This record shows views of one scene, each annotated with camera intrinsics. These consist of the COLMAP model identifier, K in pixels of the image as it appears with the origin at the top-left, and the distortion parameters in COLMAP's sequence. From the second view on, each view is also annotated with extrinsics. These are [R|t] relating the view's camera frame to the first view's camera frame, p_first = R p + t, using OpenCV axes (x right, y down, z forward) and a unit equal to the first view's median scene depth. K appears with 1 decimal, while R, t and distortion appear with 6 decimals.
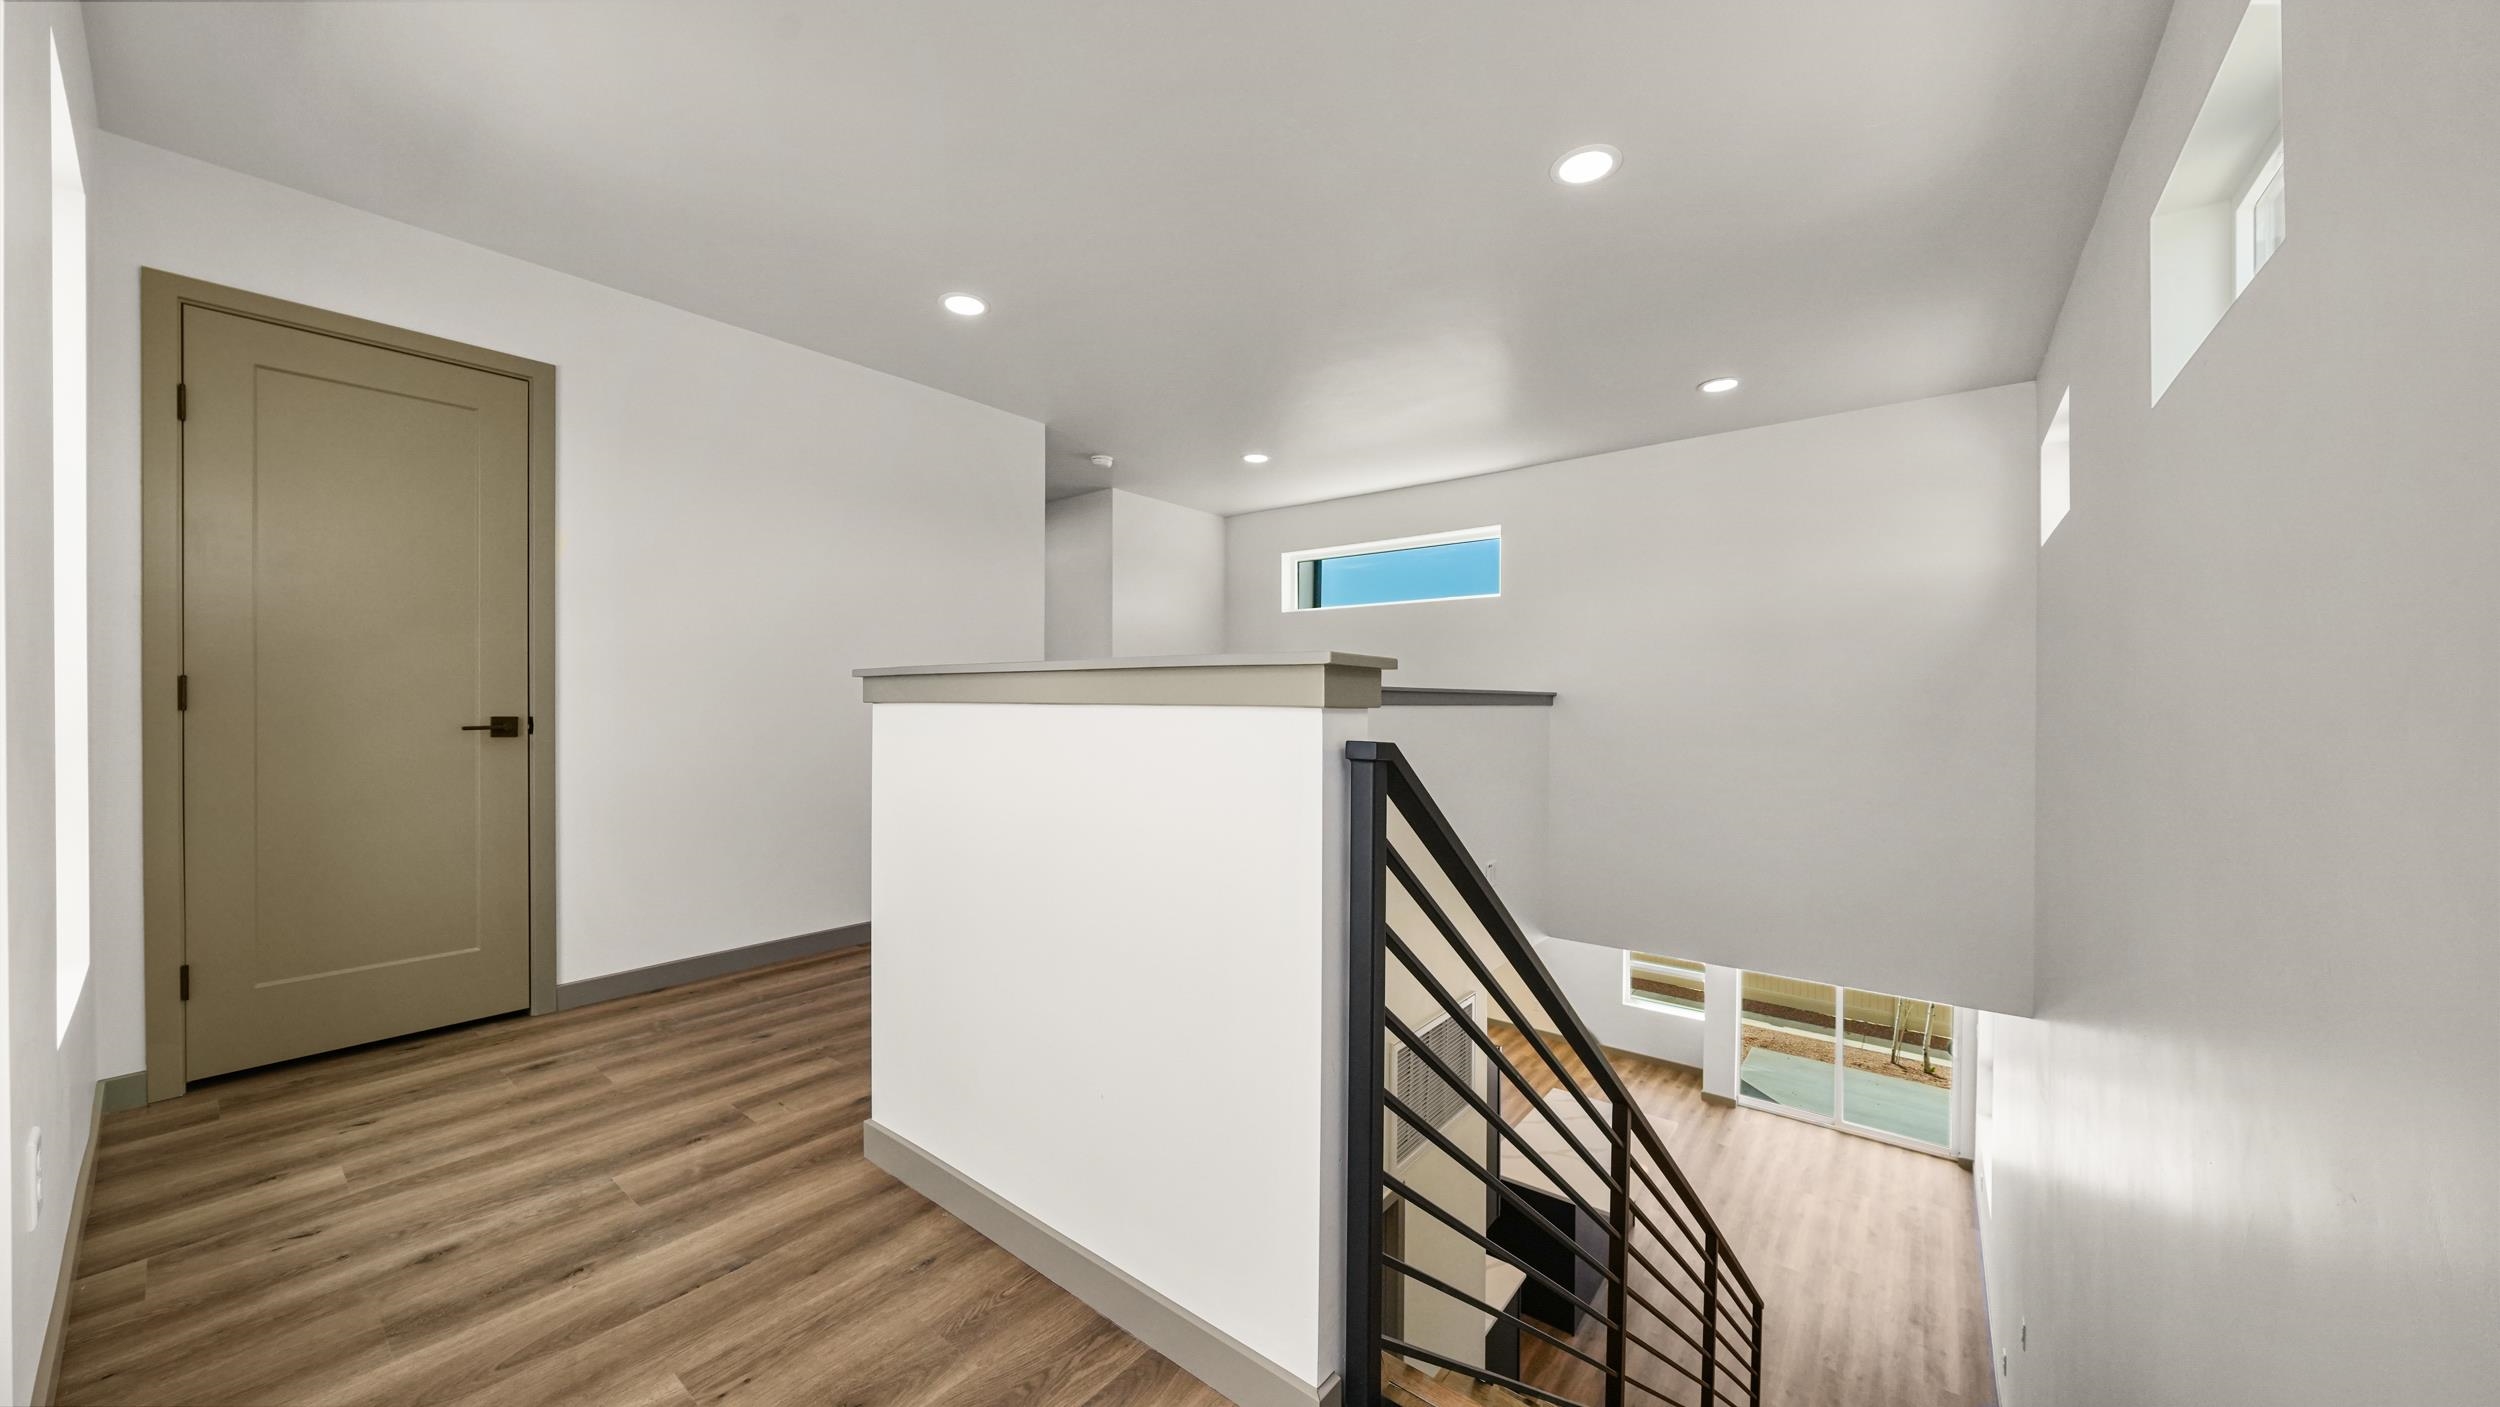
lens RADIAL K [[862.8, 0, 1251.0], [0, 862.8, 699.1], [0, 0, 1]] dist [-0.002878, -0.000286]
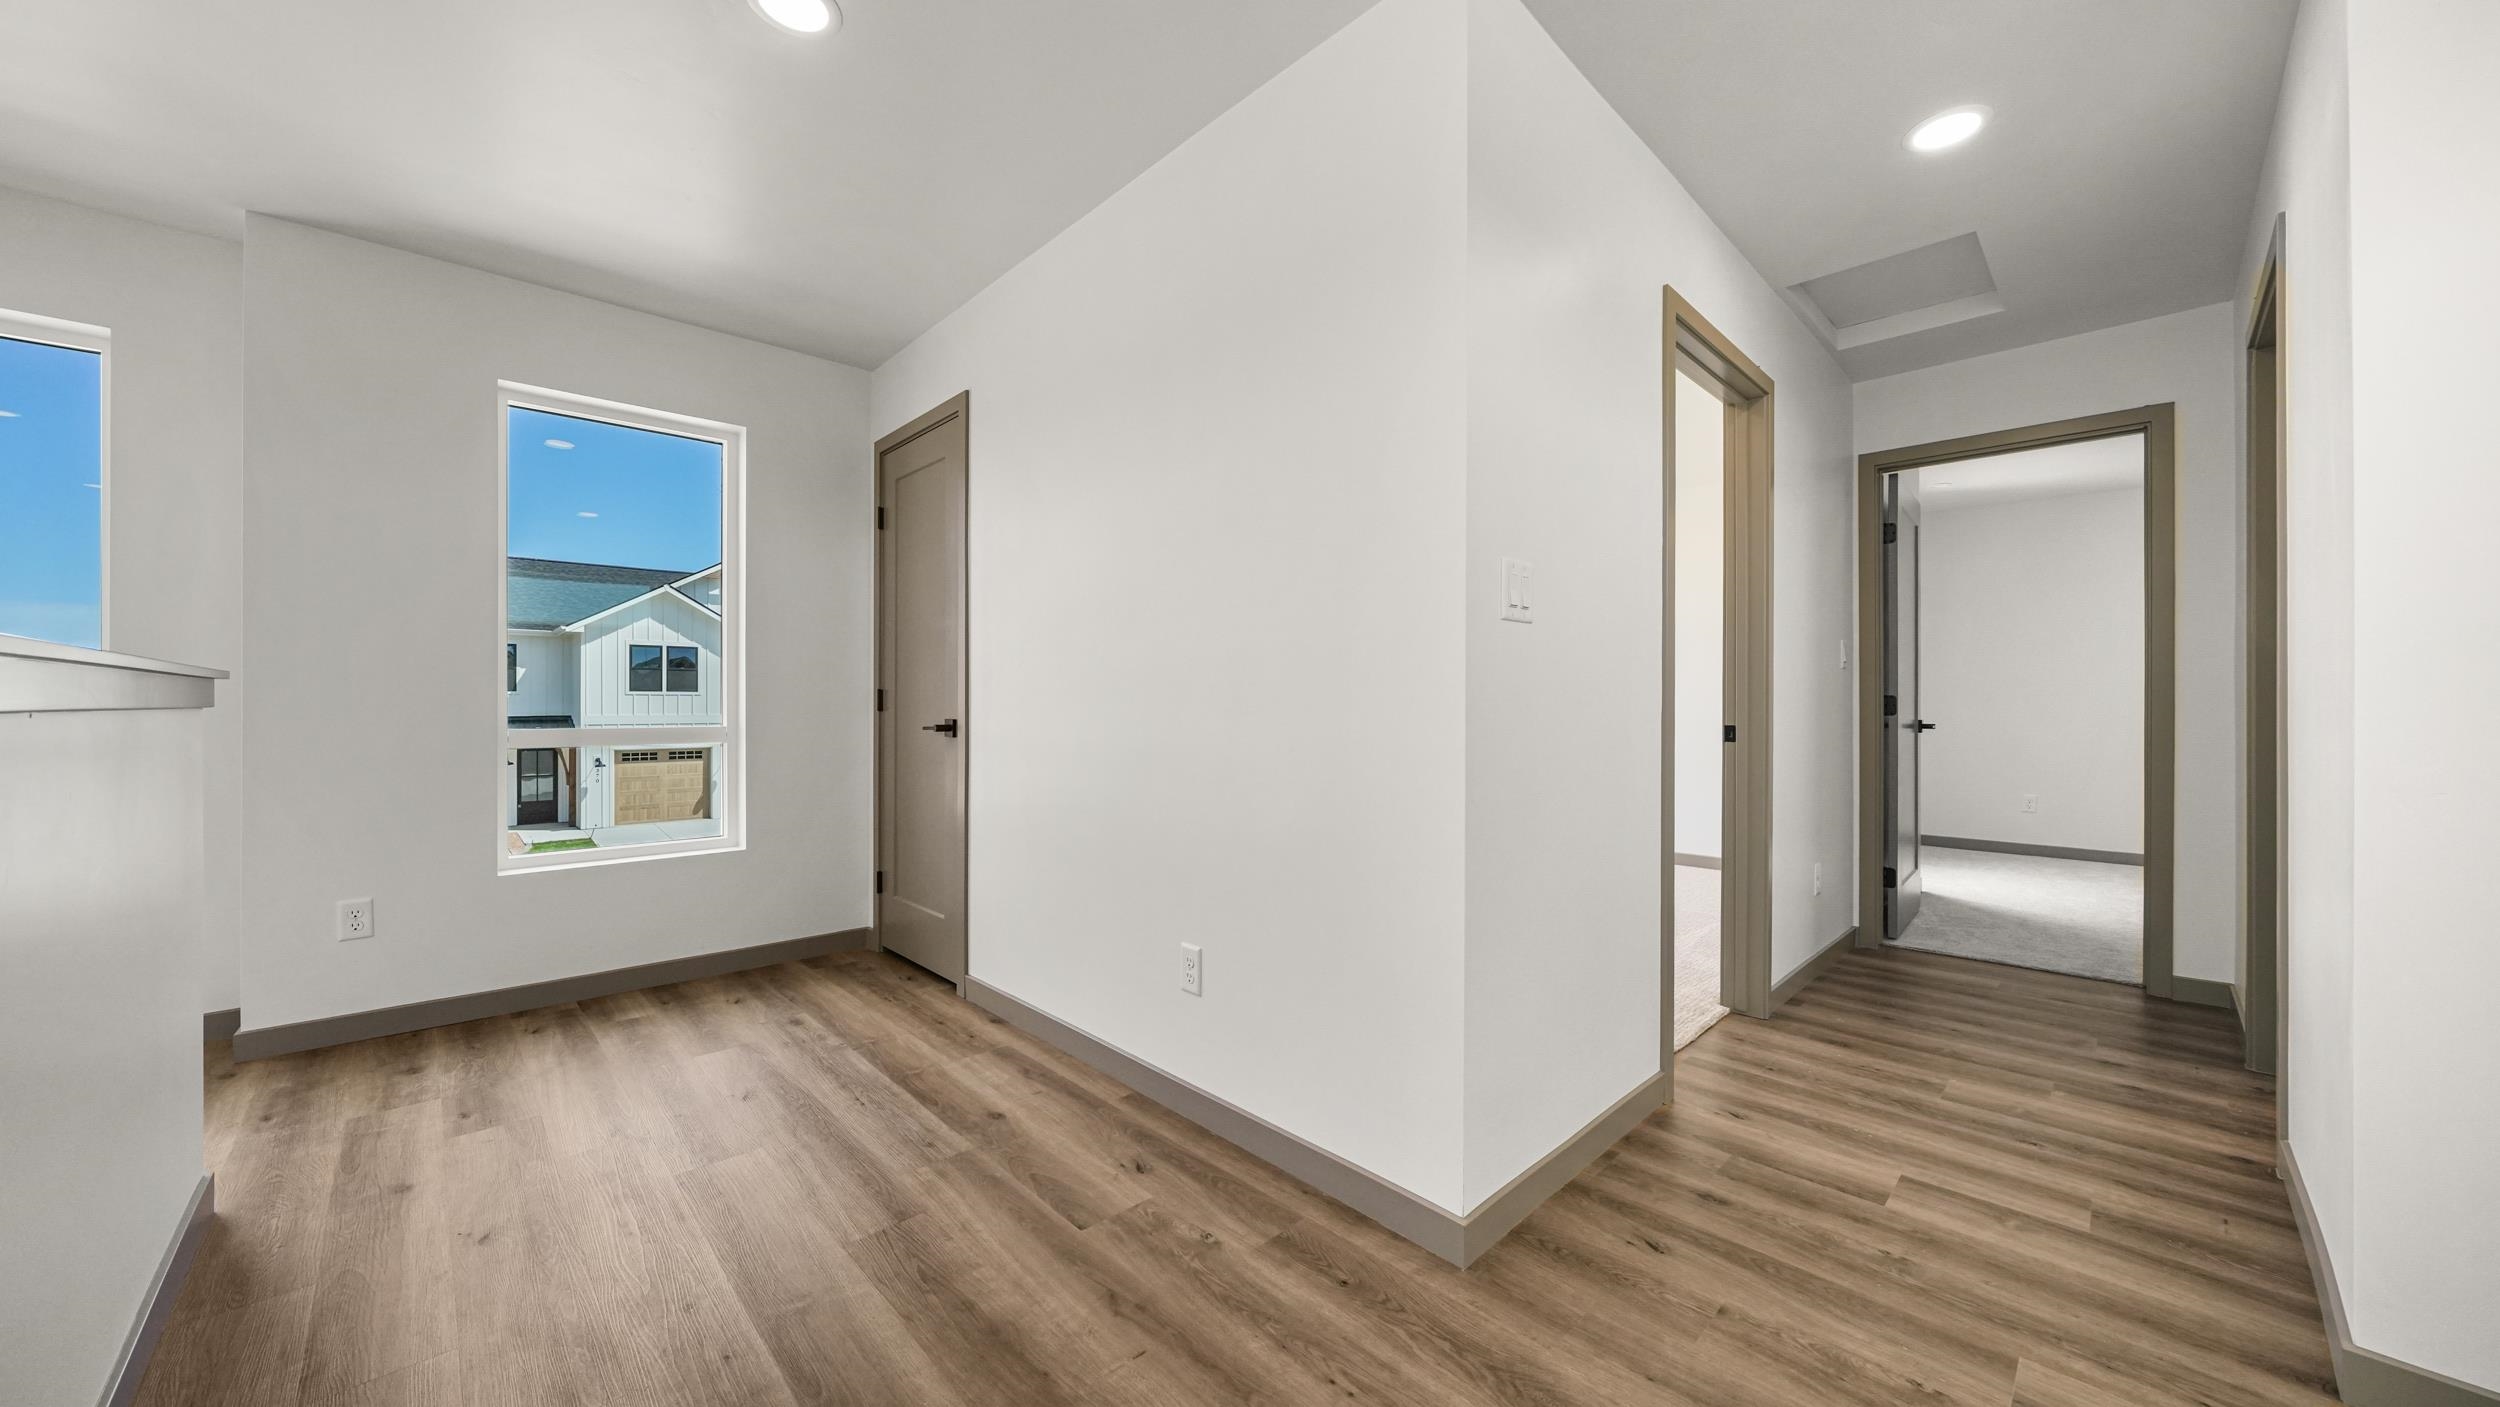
lens RADIAL K [[862.8, 0, 1244.7], [0, 862.8, 707.1], [0, 0, 1]] dist [-0.002878, -0.000286]
pose [[-0.131465, -0.001828, -0.991319, 0.272251], [-0.001206, 0.999998, -0.001684, 0.009759], [0.991320, 0.000975, -0.131467, 2.047965]]
